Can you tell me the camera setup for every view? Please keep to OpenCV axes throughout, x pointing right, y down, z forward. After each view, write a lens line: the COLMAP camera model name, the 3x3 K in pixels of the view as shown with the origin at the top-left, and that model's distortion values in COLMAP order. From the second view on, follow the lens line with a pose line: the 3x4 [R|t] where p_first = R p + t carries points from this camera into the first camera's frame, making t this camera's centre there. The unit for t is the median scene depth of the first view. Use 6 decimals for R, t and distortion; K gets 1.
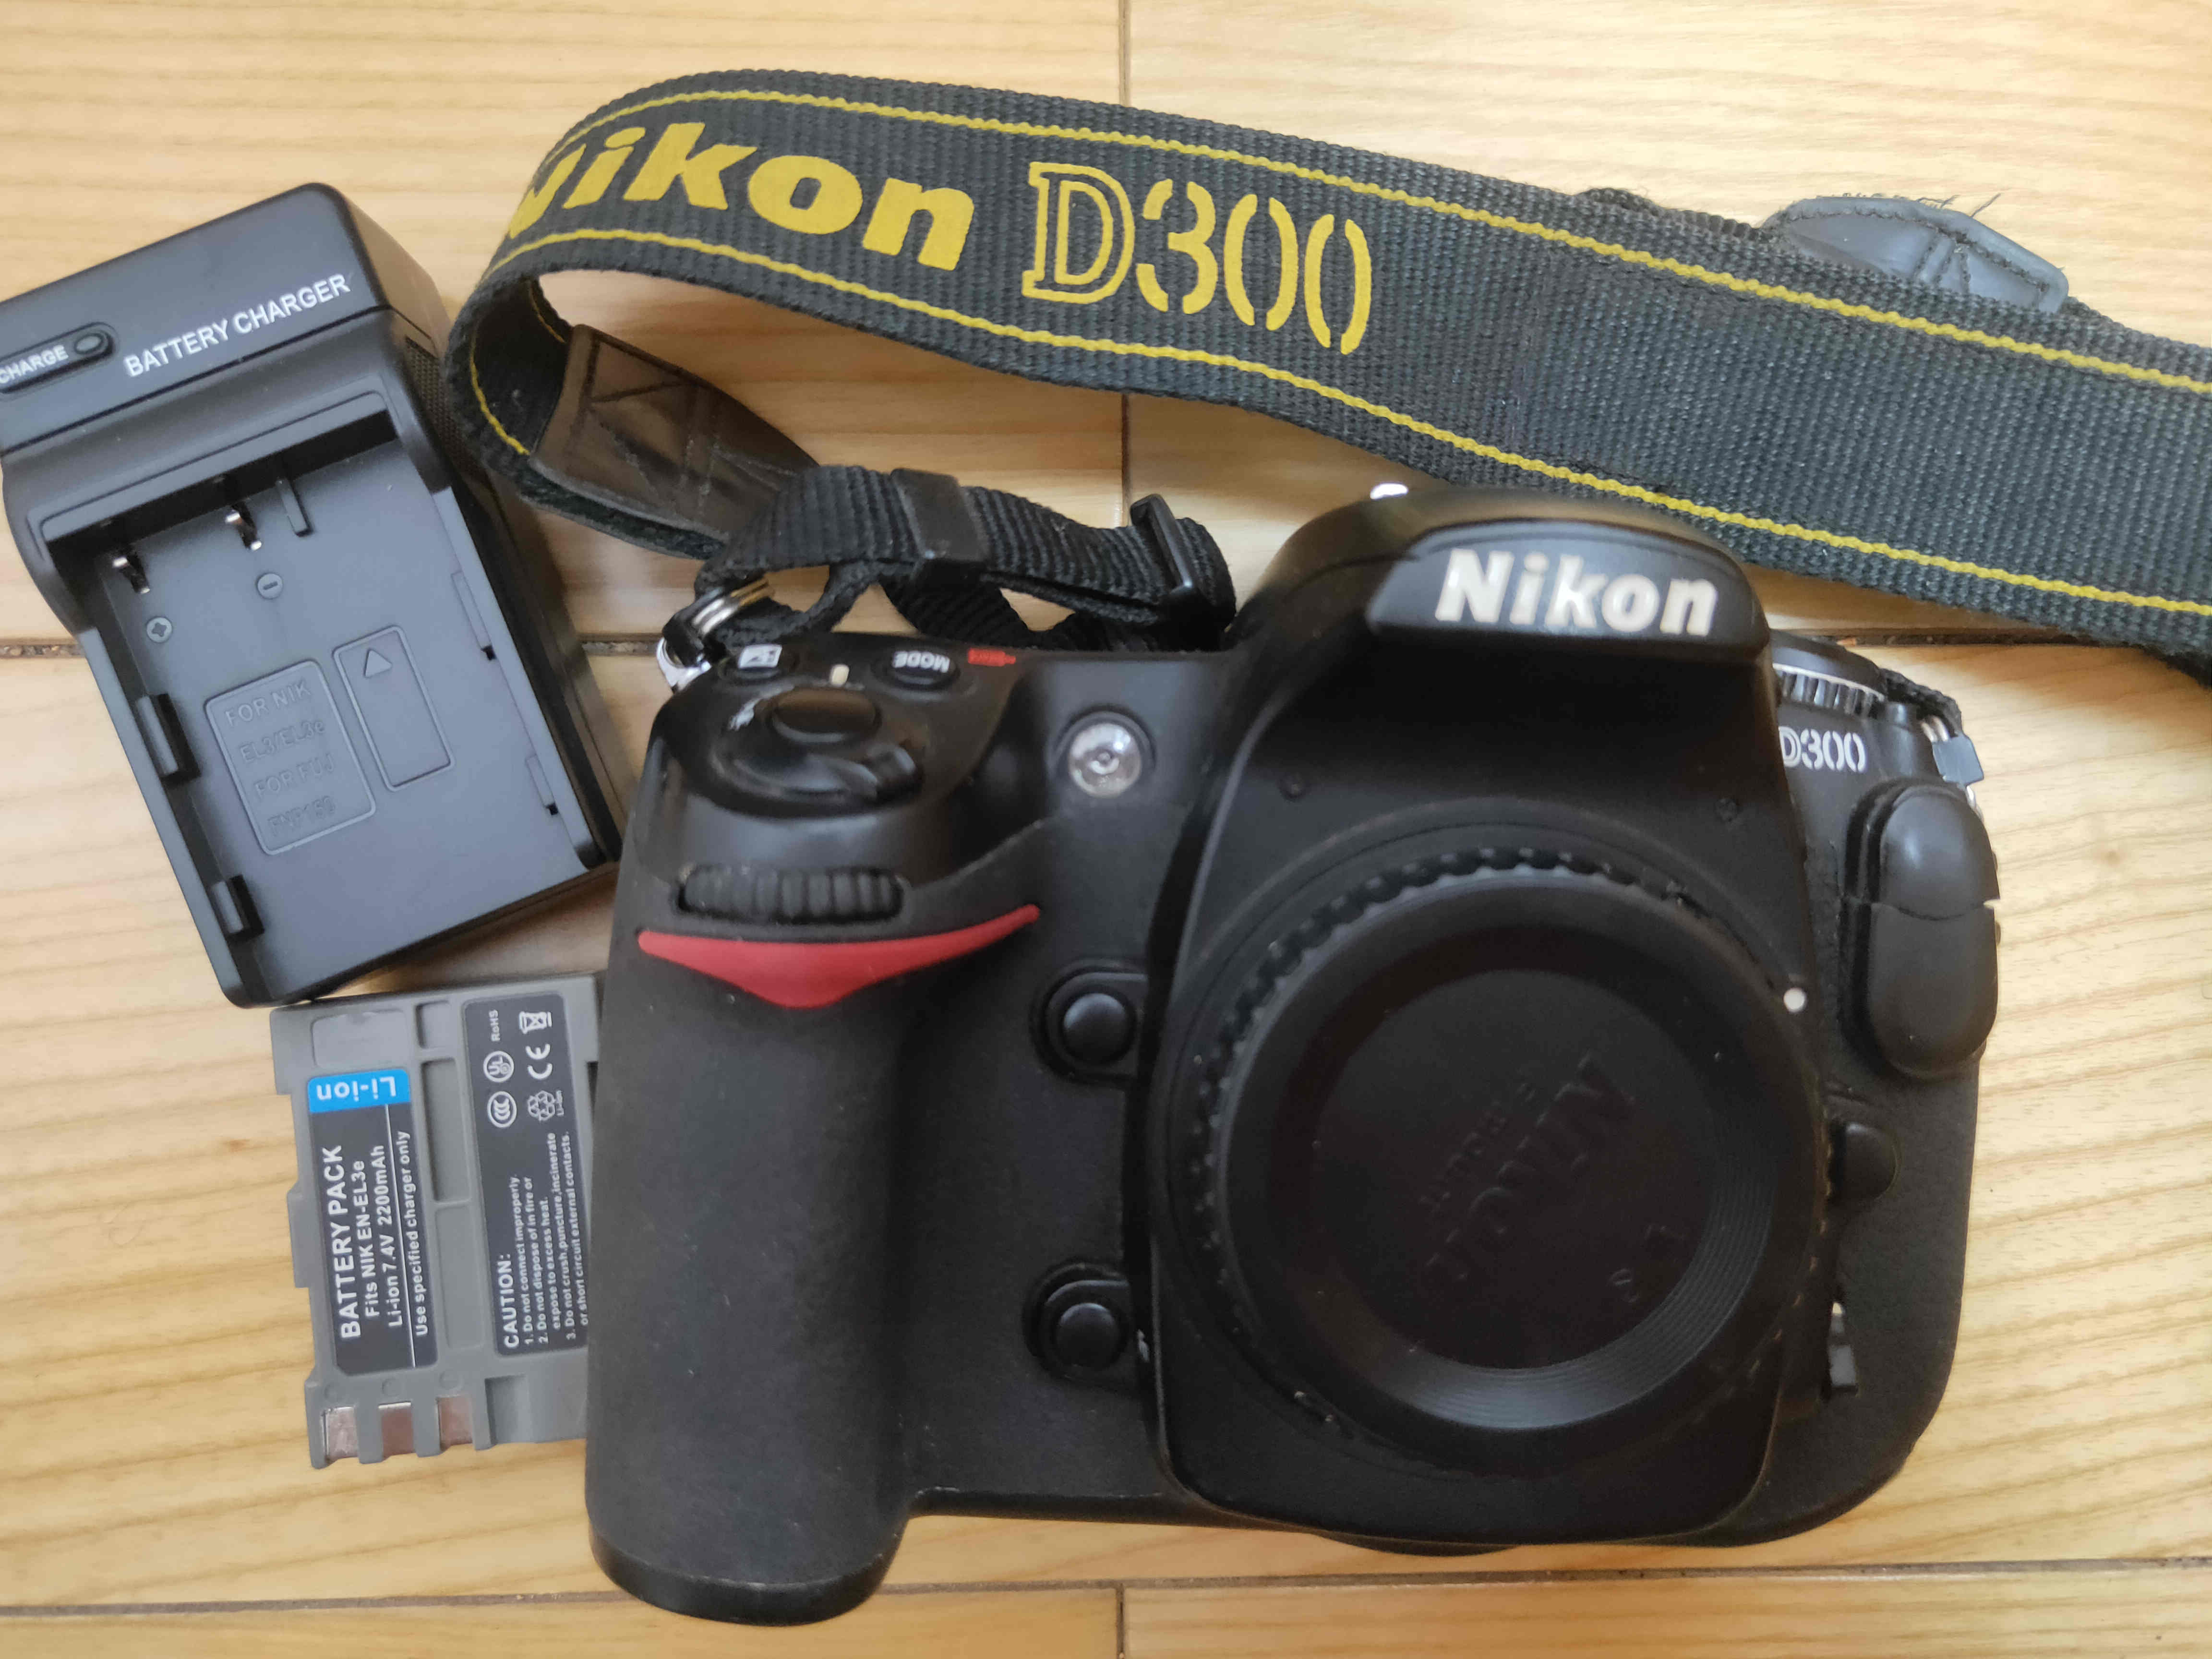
lens RADIAL K [[1701.5, 0, 1118.0], [0, 1701.5, 842.0], [0, 0, 1]] dist [-0.001886, -0.001789]
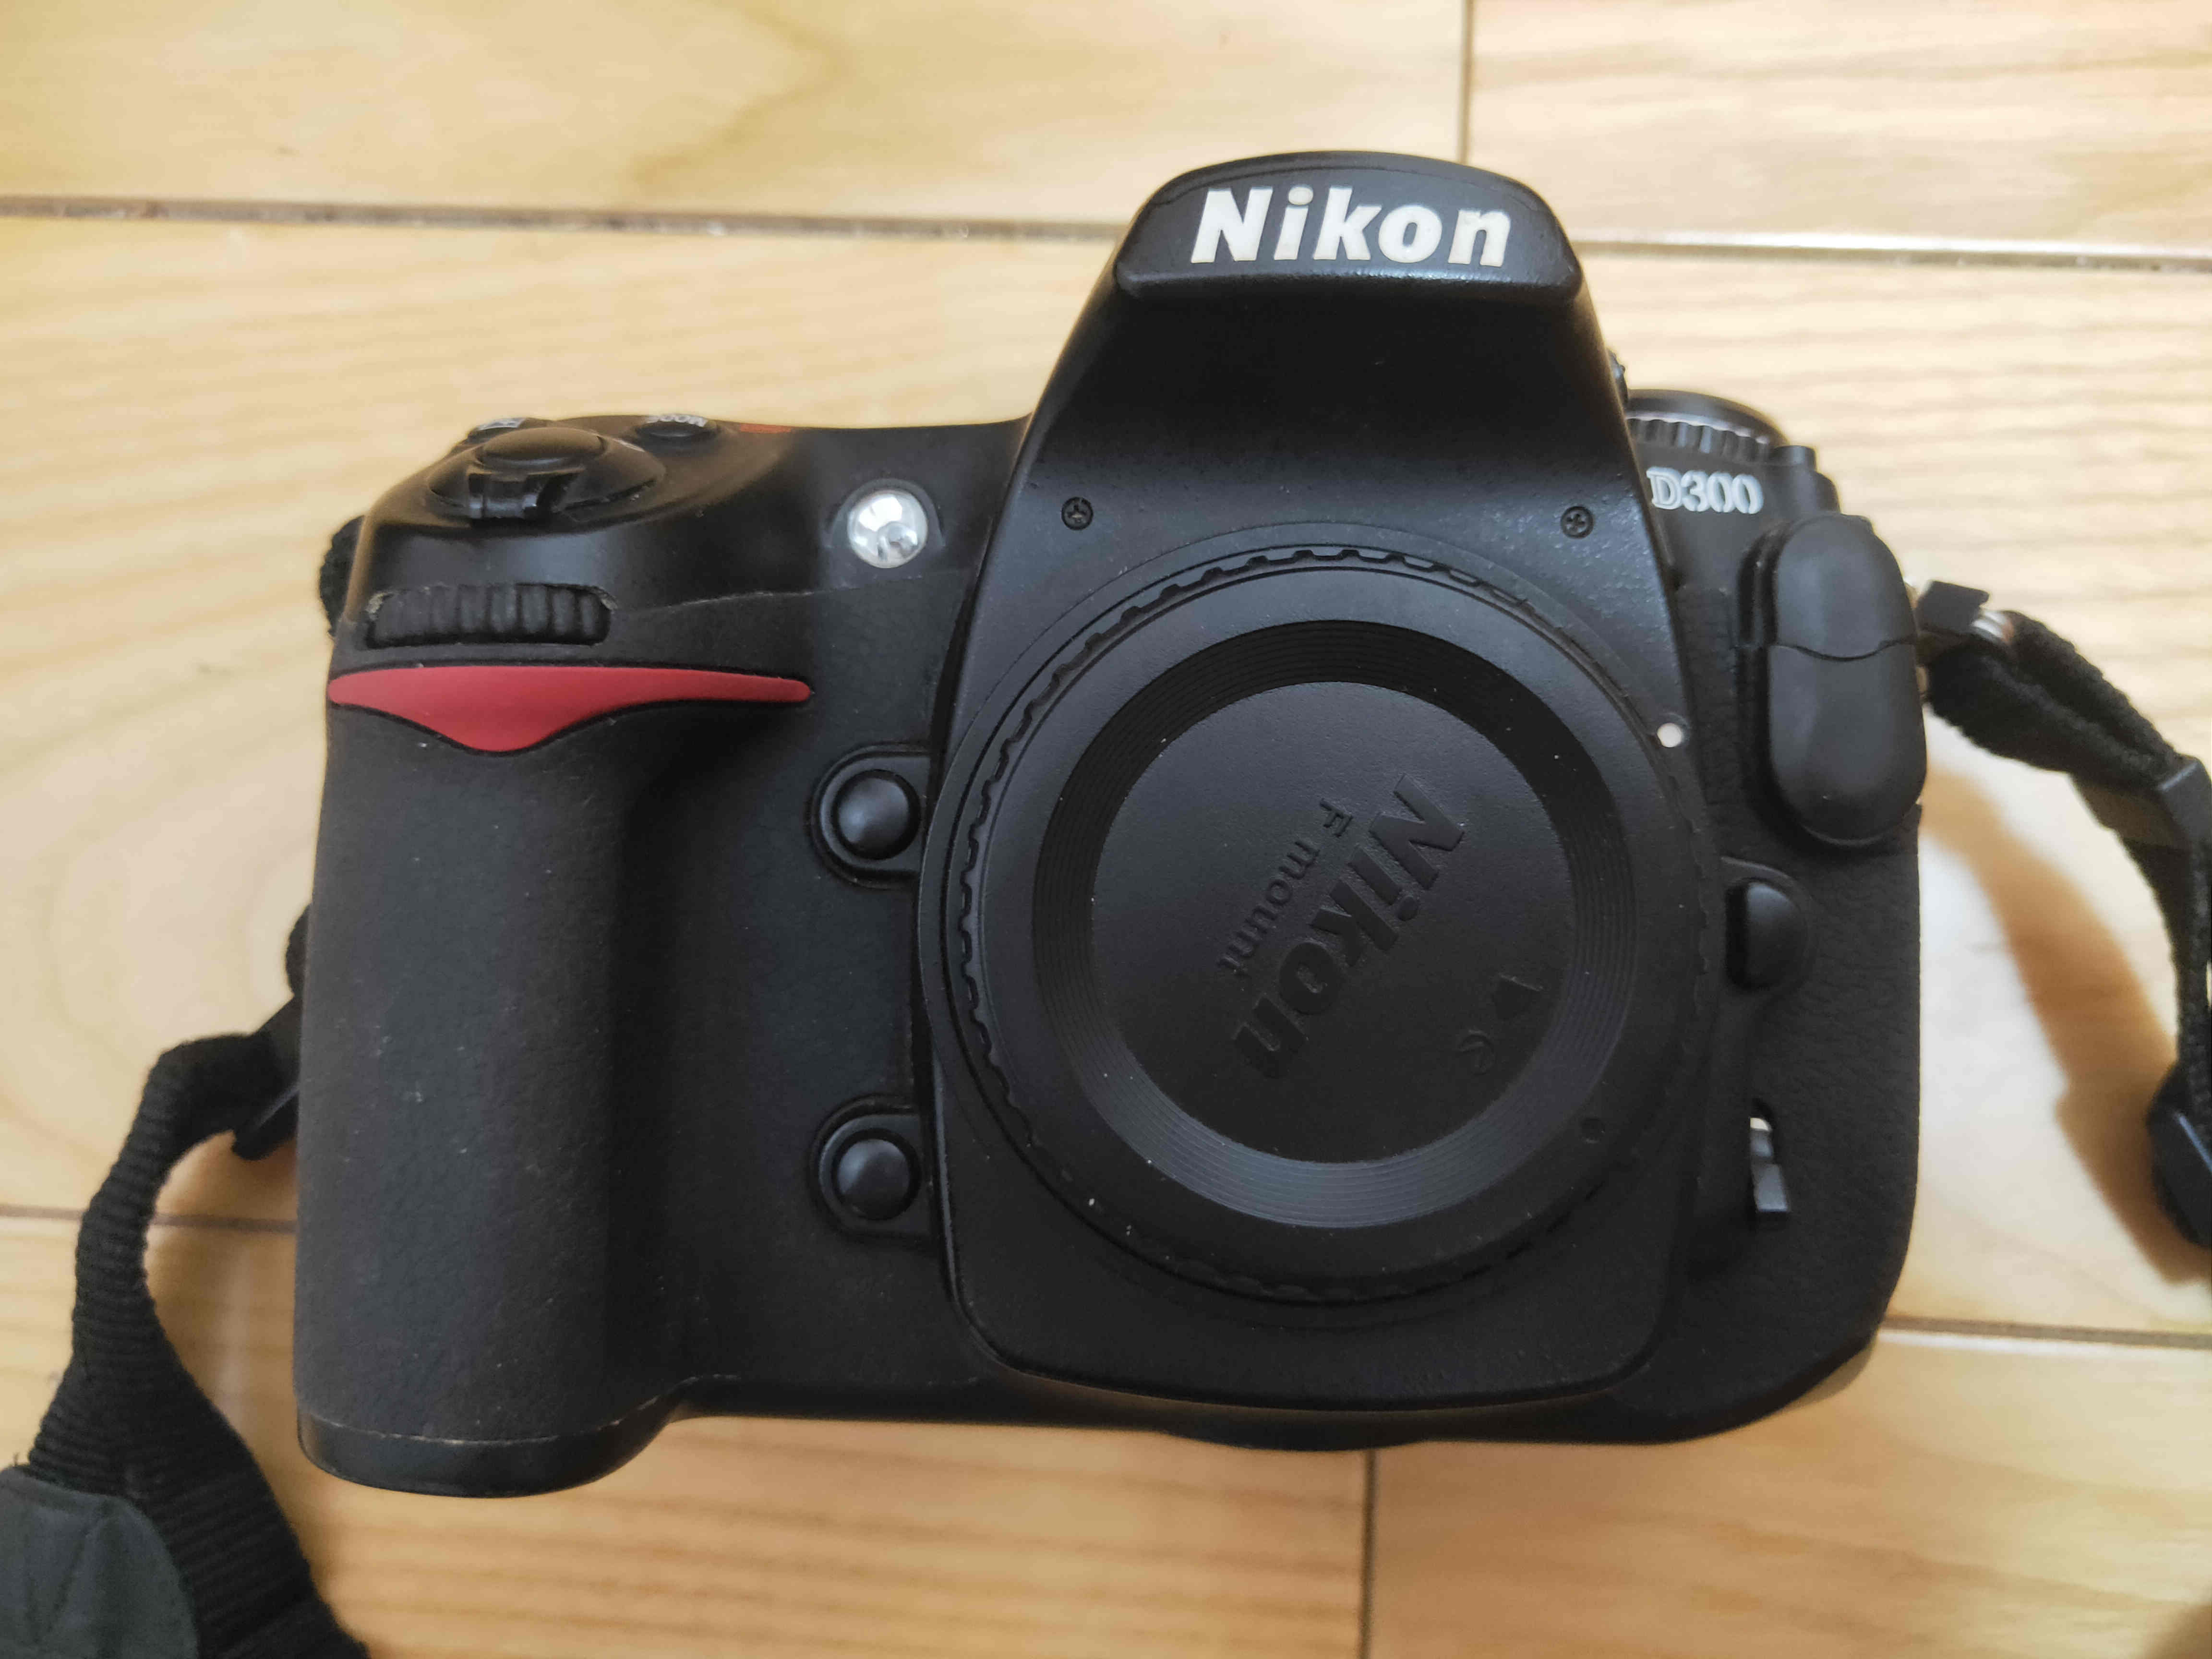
lens RADIAL K [[1701.5, 0, 1118.0], [0, 1701.5, 842.0], [0, 0, 1]] dist [-0.001886, -0.001789]
pose [[0.997608, -0.034195, -0.060069, 0.163129], [0.027678, 0.993963, -0.106165, 0.216841], [0.063336, 0.104249, 0.992532, 0.134195]]
